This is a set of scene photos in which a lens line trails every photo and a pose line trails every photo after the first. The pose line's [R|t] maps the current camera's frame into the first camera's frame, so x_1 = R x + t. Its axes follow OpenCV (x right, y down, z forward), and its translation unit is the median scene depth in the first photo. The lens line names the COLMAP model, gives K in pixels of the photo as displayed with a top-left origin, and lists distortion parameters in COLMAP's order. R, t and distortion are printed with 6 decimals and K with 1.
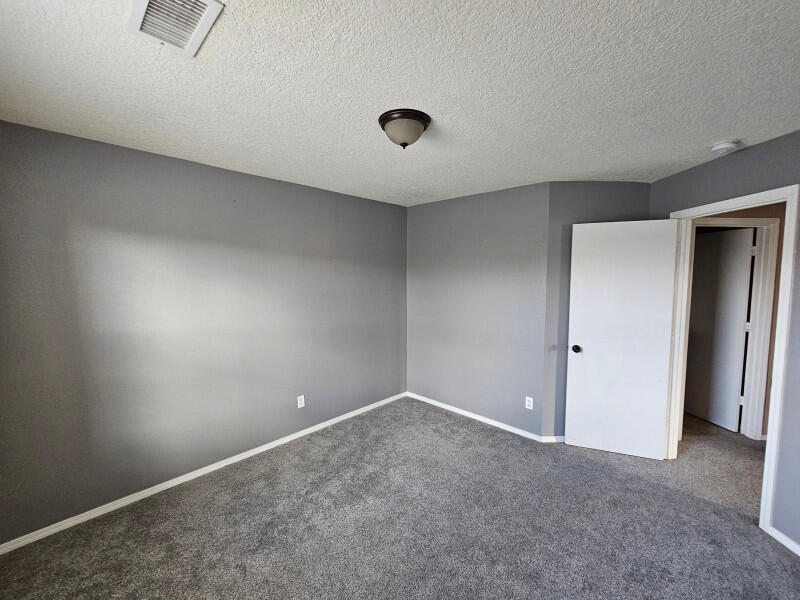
lens RADIAL K [[331.2, 0, 401.5], [0, 331.2, 302.3], [0, 0, 1]] dist [-0.006432, 0.002226]
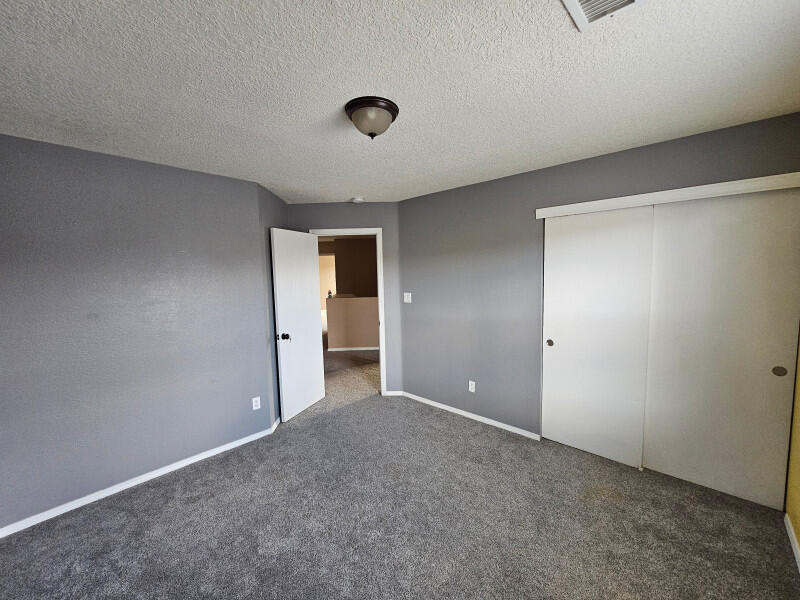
lens RADIAL K [[331.2, 0, 392.9], [0, 331.2, 301.3], [0, 0, 1]] dist [-0.006432, 0.002226]
pose [[-0.002206, -0.088542, 0.996070, -0.628067], [0.108847, 0.990133, 0.088255, -0.042692], [-0.994056, 0.108614, 0.007453, 0.615757]]
